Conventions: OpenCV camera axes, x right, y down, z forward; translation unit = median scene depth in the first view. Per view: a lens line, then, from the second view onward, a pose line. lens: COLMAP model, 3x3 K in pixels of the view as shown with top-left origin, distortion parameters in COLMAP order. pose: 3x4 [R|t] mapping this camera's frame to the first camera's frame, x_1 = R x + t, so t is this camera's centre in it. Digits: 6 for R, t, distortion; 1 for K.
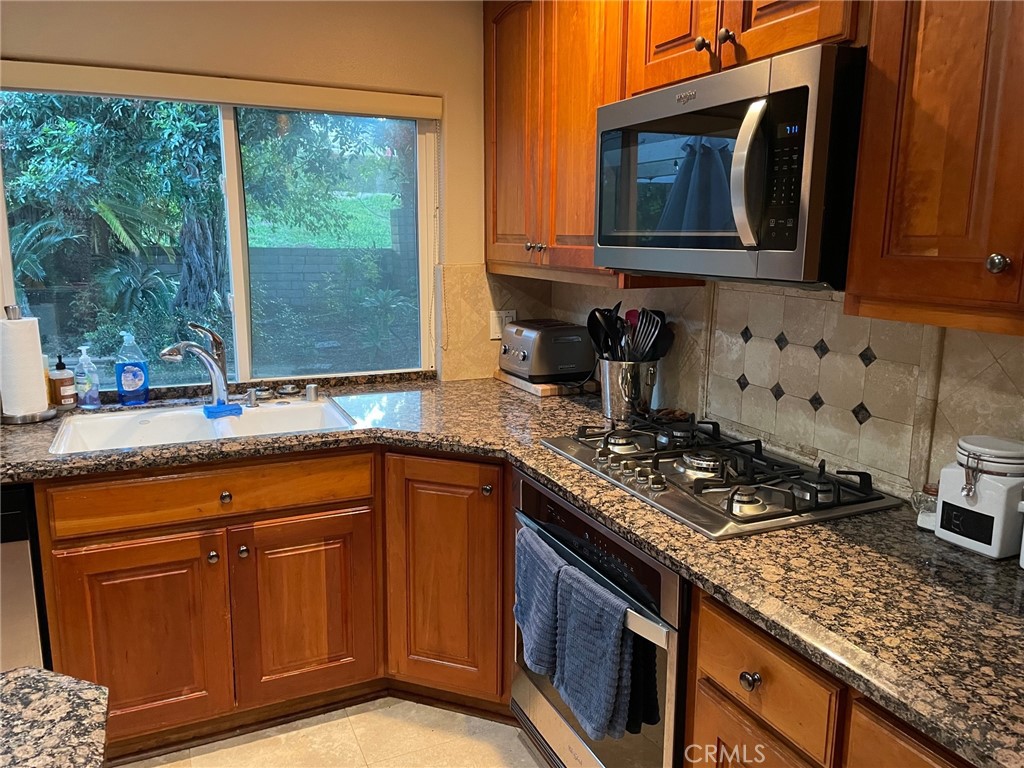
lens RADIAL K [[772.0, 0, 508.3], [0, 772.0, 381.8], [0, 0, 1]] dist [0.011525, -0.022795]
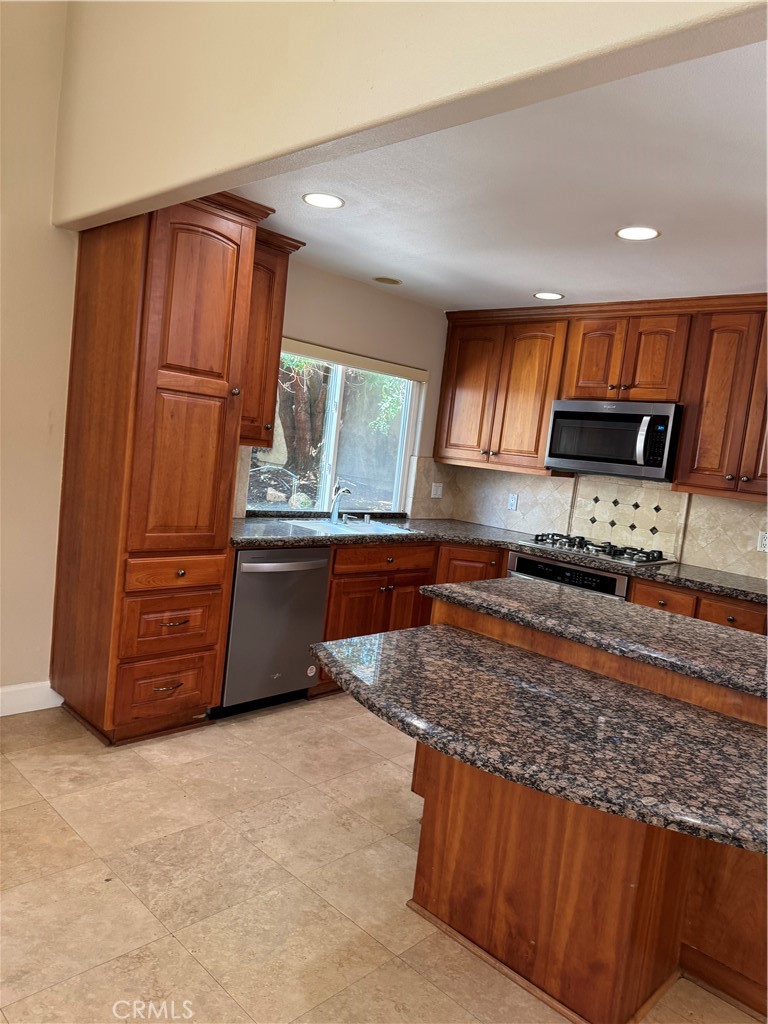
lens RADIAL K [[731.3, 0, 367.6], [0, 731.3, 507.2], [0, 0, 1]] dist [0.048242, -0.079867]
pose [[0.926967, 0.070666, 0.368427, -1.004048], [-0.038048, 0.994743, -0.095068, 0.169813], [-0.373209, 0.074107, 0.924783, -0.694257]]
